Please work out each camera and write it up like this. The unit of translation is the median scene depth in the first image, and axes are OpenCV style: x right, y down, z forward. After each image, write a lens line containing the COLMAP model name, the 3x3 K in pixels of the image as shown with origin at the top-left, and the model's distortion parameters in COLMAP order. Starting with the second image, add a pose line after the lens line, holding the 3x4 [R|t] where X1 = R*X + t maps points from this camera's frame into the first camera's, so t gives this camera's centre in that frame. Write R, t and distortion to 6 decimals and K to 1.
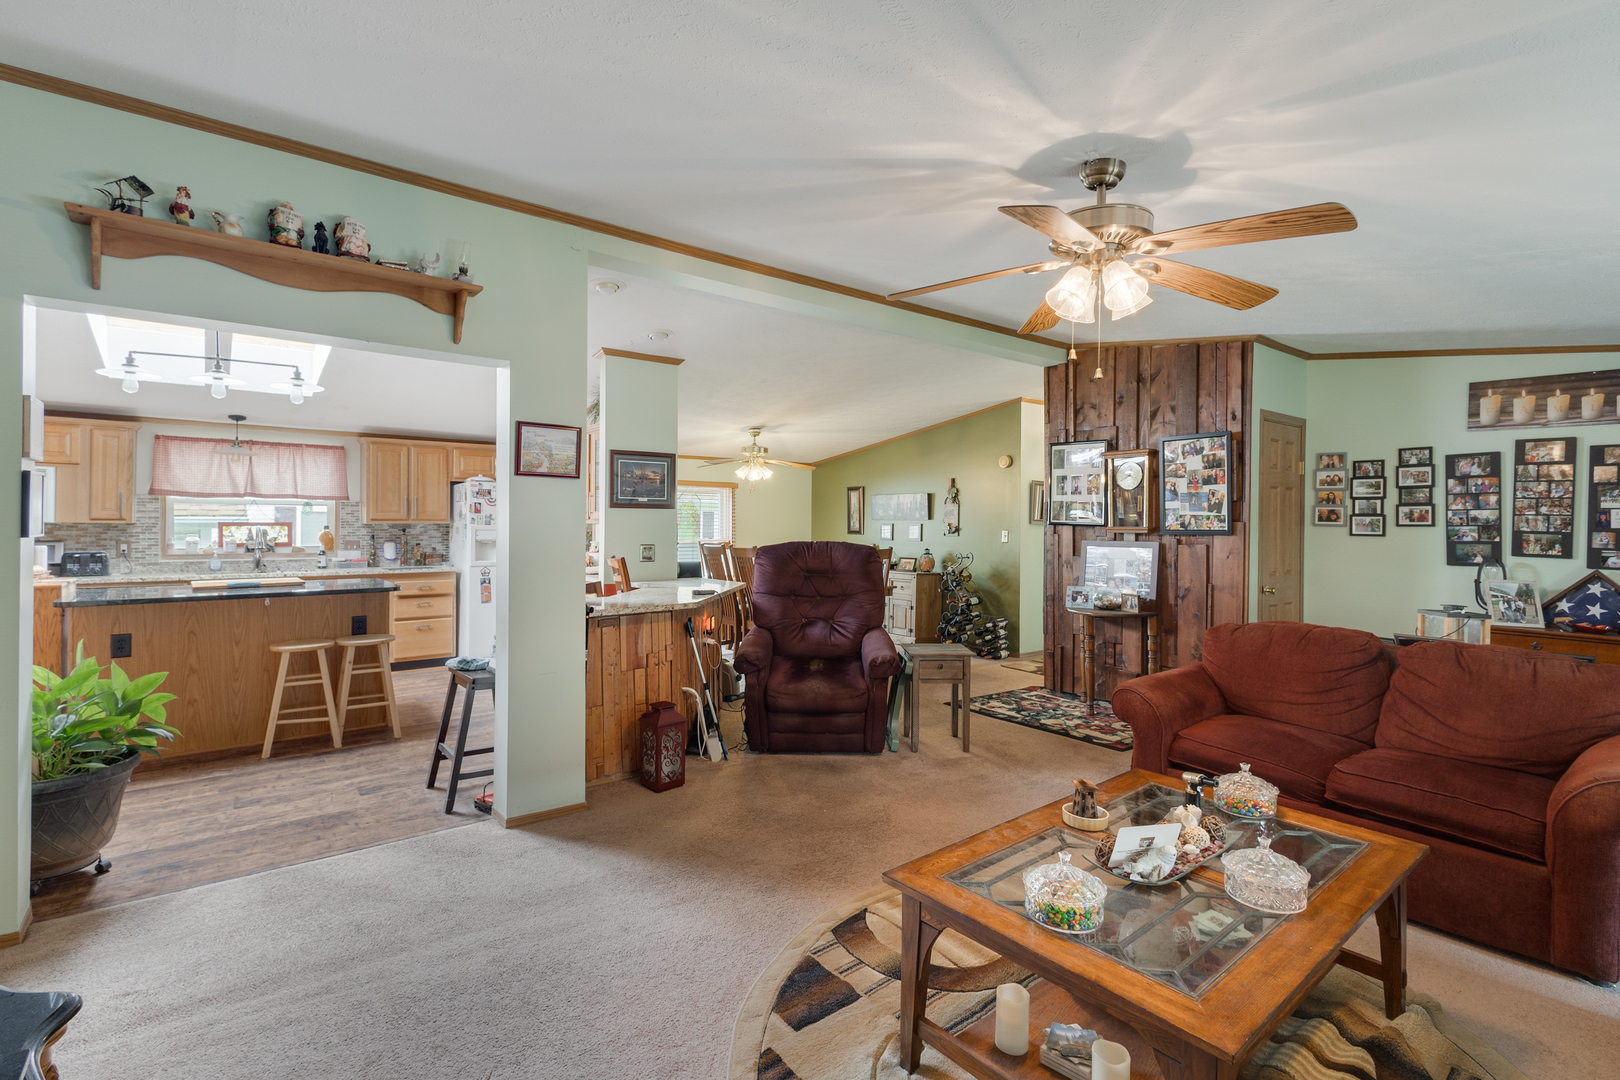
lens RADIAL K [[744.0, 0, 804.2], [0, 744.0, 532.6], [0, 0, 1]] dist [0.002102, -0.000729]
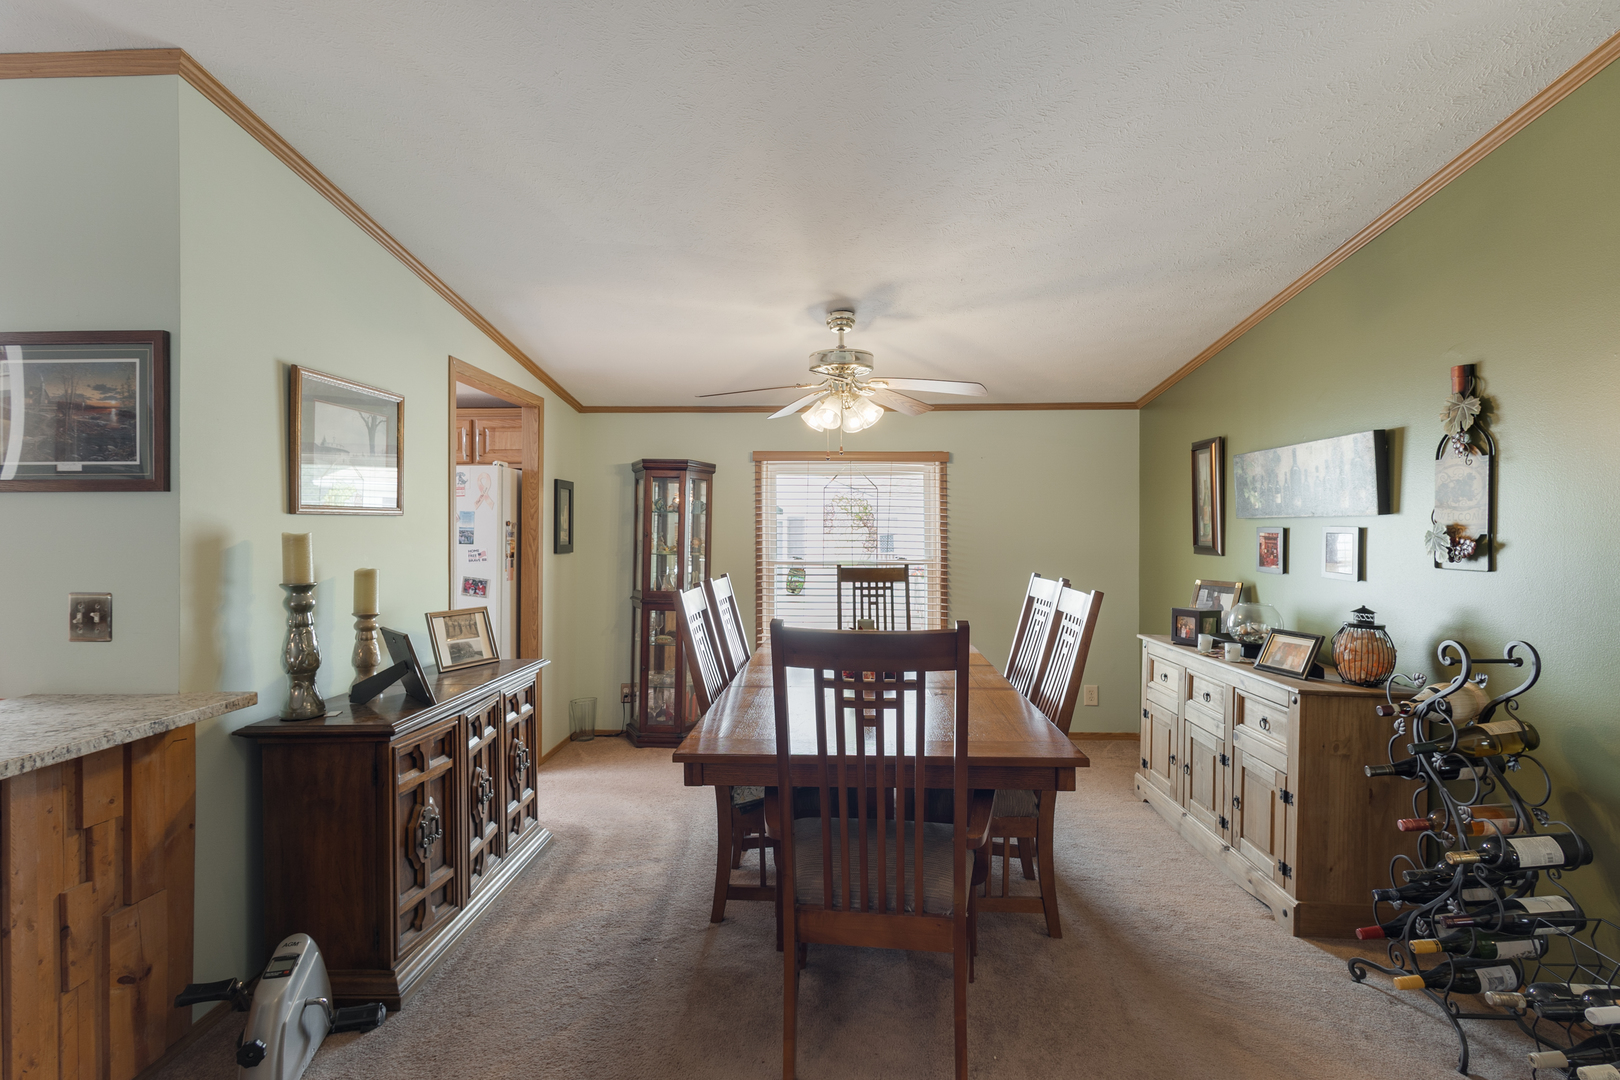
lens RADIAL K [[744.0, 0, 816.3], [0, 744.0, 540.2], [0, 0, 1]] dist [0.002102, -0.000729]
pose [[0.781672, 0.002067, -0.623686, 0.303983], [-0.000782, 0.999997, 0.002334, -0.012064], [0.623689, -0.001337, 0.781671, 1.039401]]
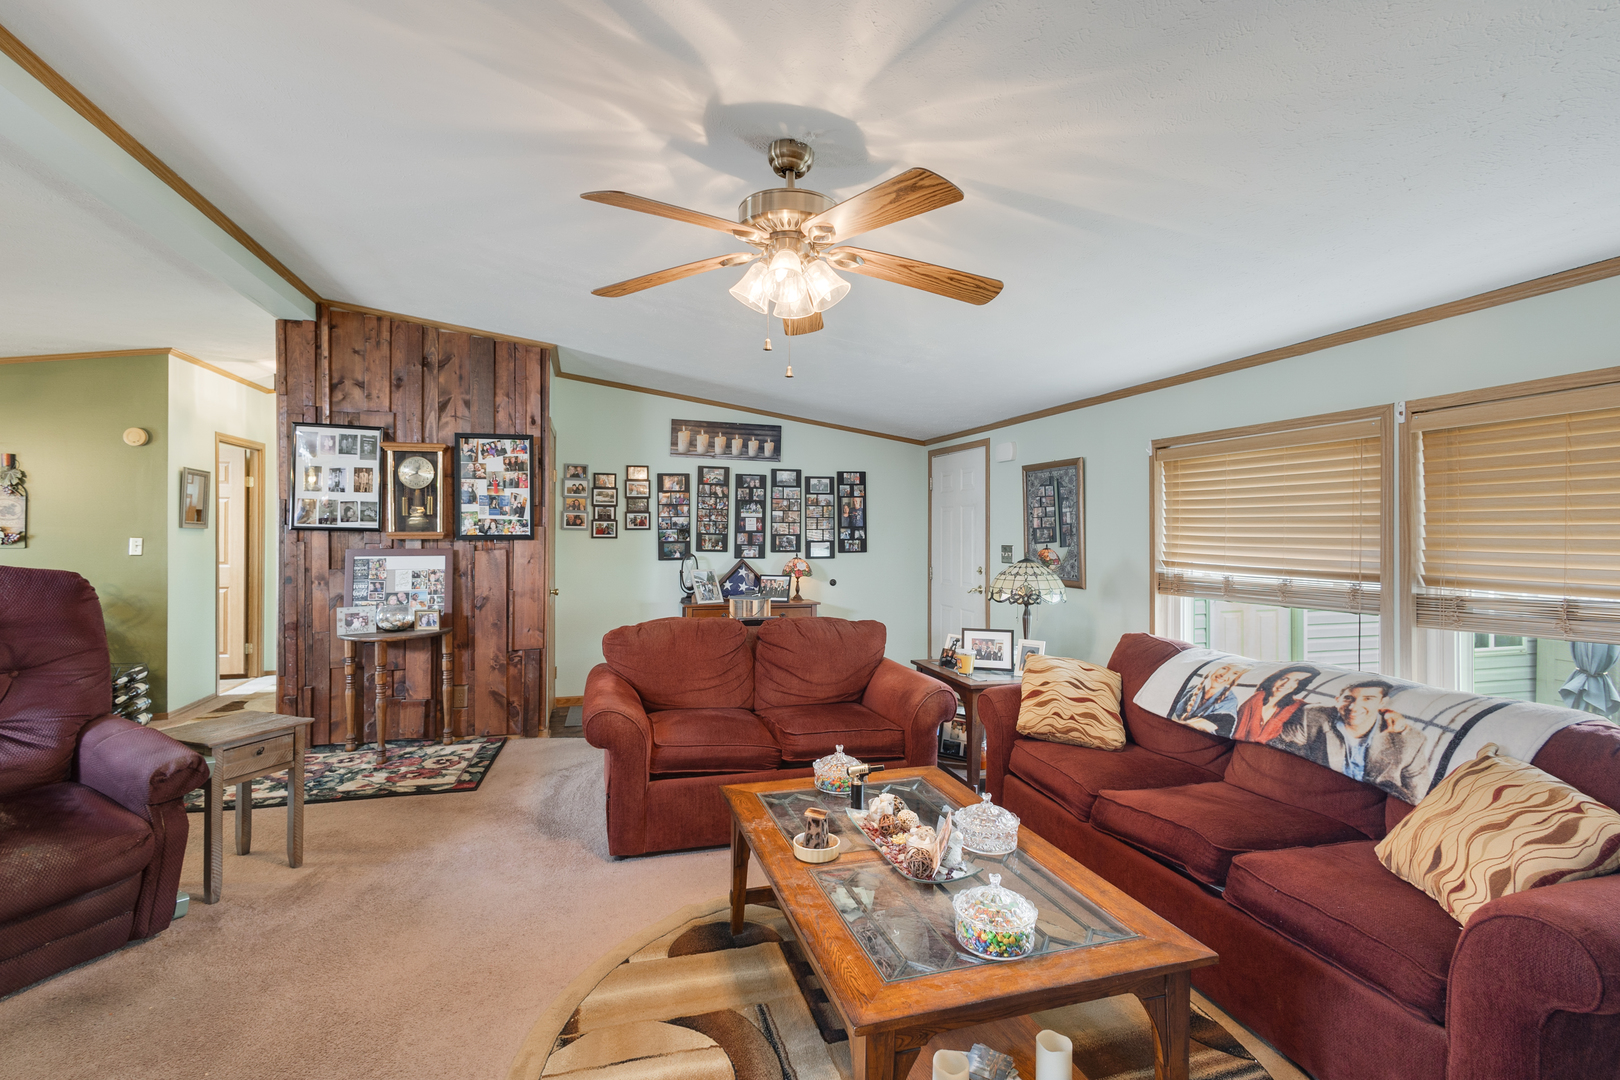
lens RADIAL K [[744.0, 0, 810.9], [0, 744.0, 532.4], [0, 0, 1]] dist [0.002102, -0.000729]
pose [[0.382299, -0.008433, 0.924000, -0.193247], [0.011314, 0.999926, 0.004445, -0.006079], [-0.923969, 0.008755, 0.382366, 0.259492]]
